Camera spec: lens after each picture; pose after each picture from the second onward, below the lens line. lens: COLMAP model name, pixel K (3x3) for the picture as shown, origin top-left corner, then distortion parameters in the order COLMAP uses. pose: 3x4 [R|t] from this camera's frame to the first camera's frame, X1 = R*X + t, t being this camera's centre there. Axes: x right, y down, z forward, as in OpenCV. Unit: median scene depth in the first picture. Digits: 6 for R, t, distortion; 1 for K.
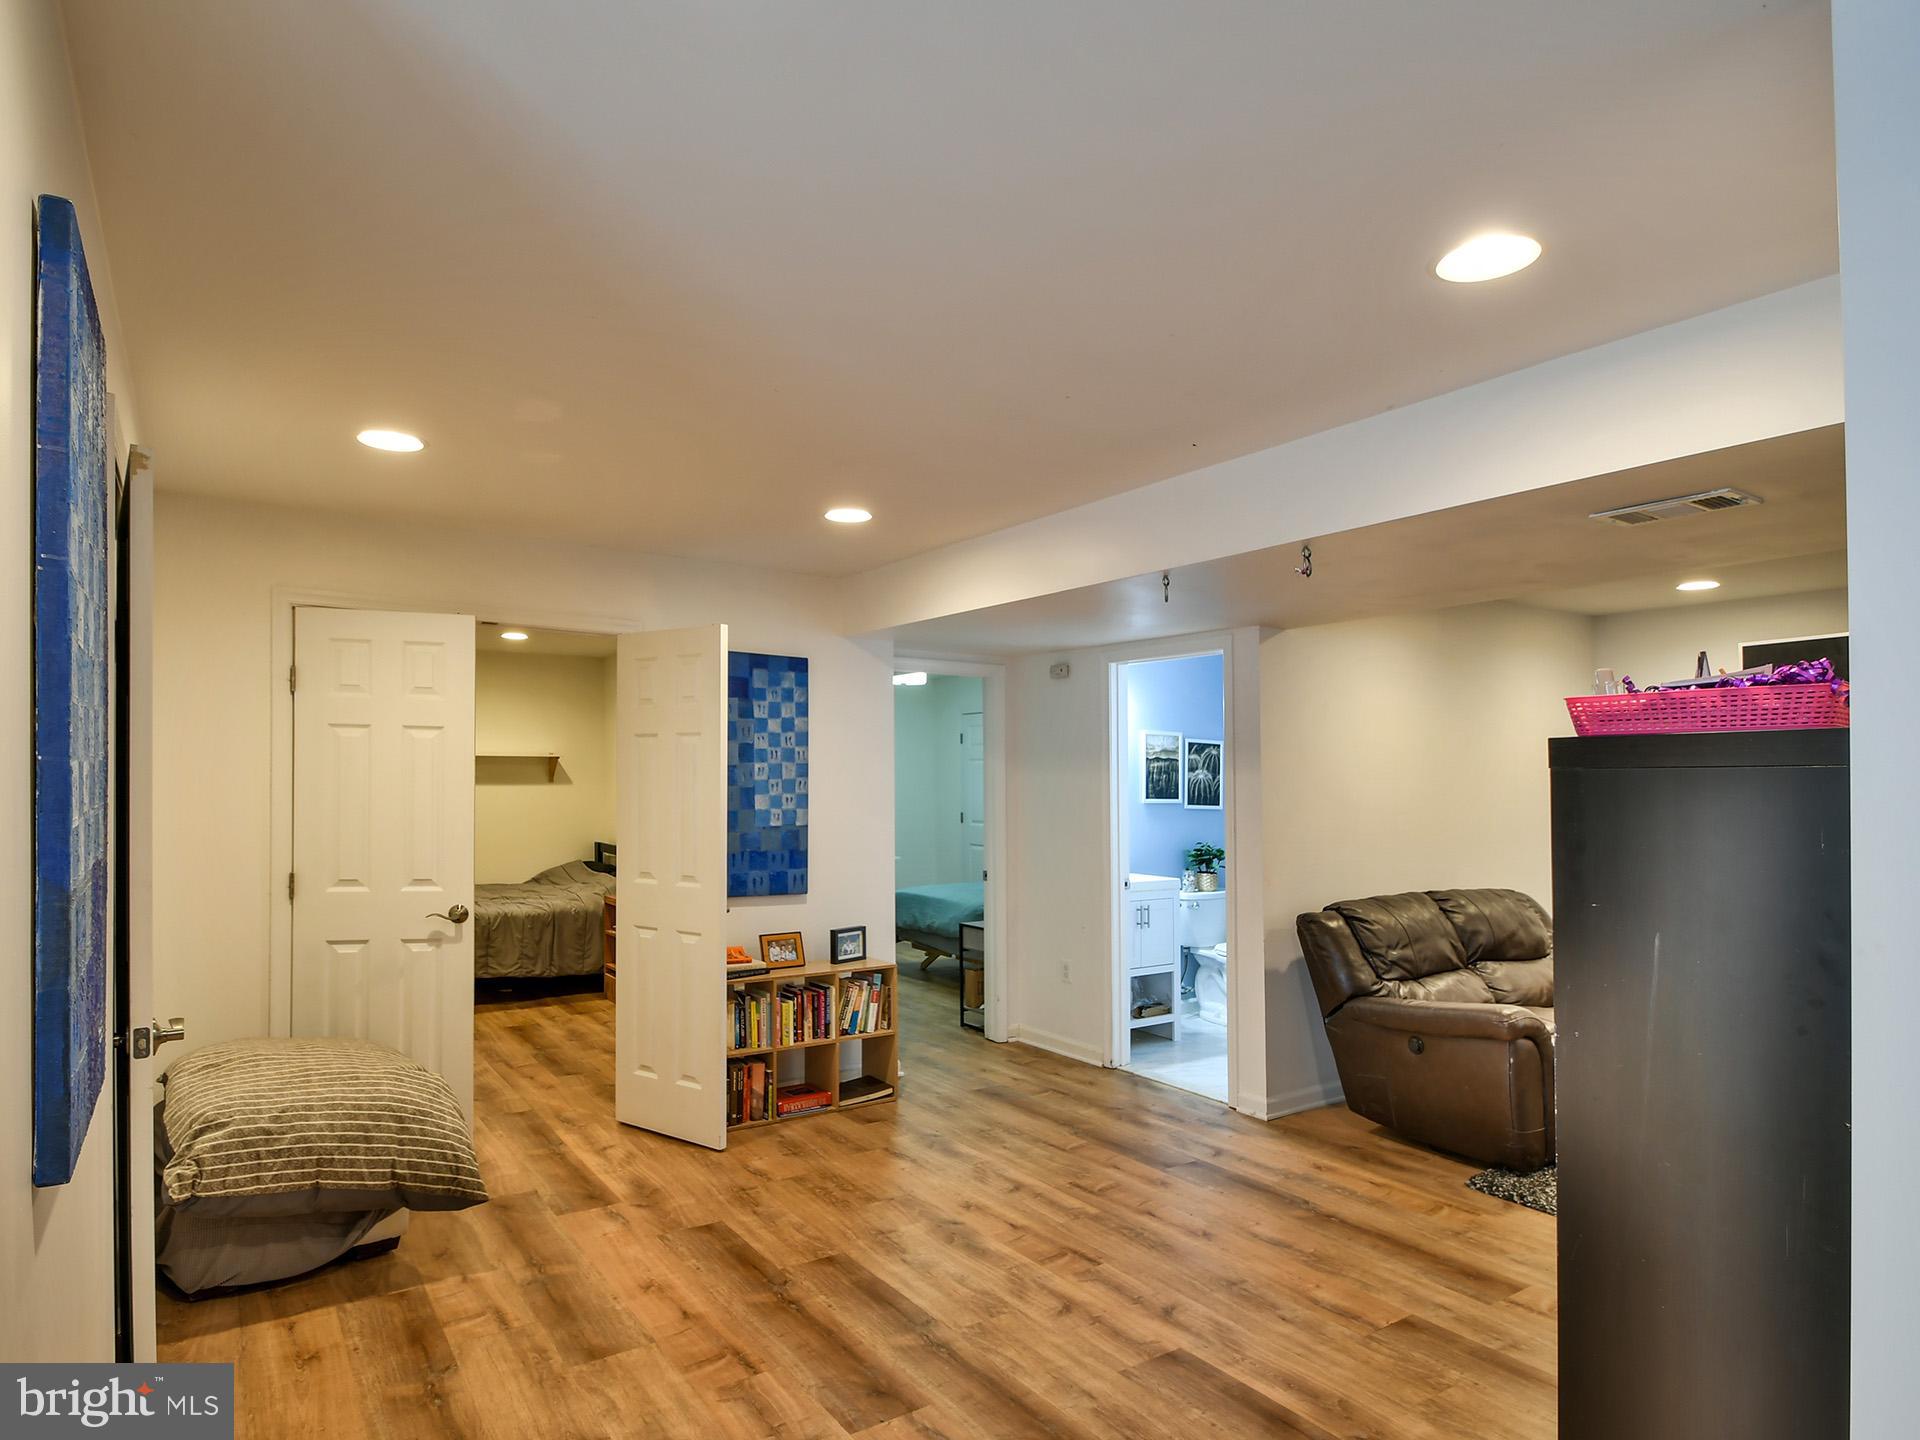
lens RADIAL K [[1082.8, 0, 915.9], [0, 1082.8, 775.4], [0, 0, 1]] dist [-0.000011, -0.000762]
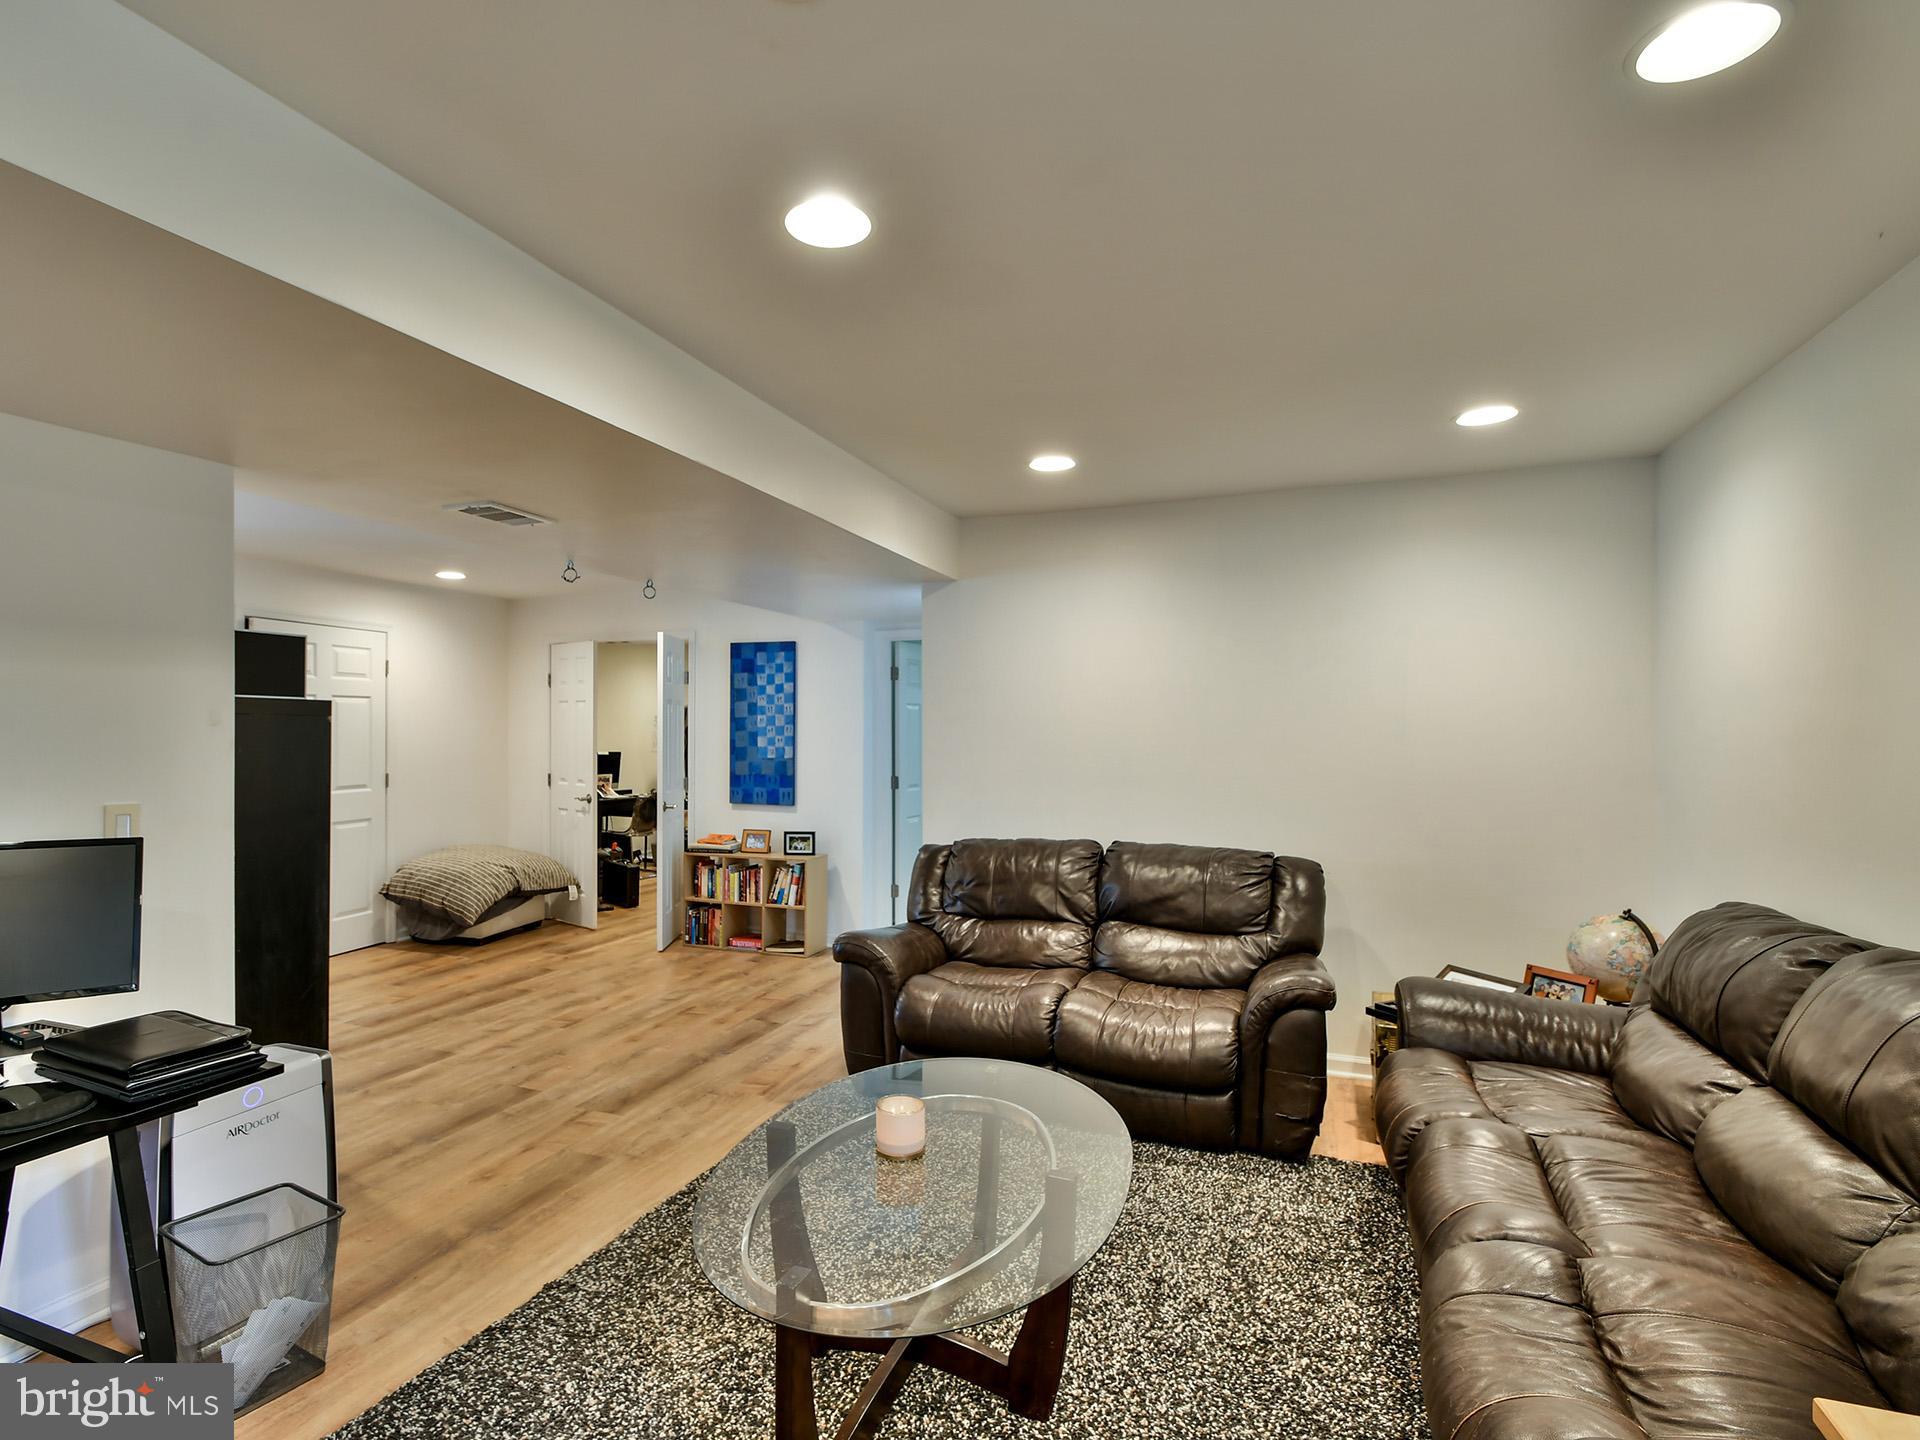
lens RADIAL K [[1015.2, 0, 957.6], [0, 1015.2, 728.9], [0, 0, 1]] dist [-0.007402, -0.005606]
pose [[0.575073, -0.008708, -0.818056, 1.229130], [0.005738, 0.999962, -0.006610, 0.019235], [0.818082, -0.000893, 0.575101, 0.443984]]
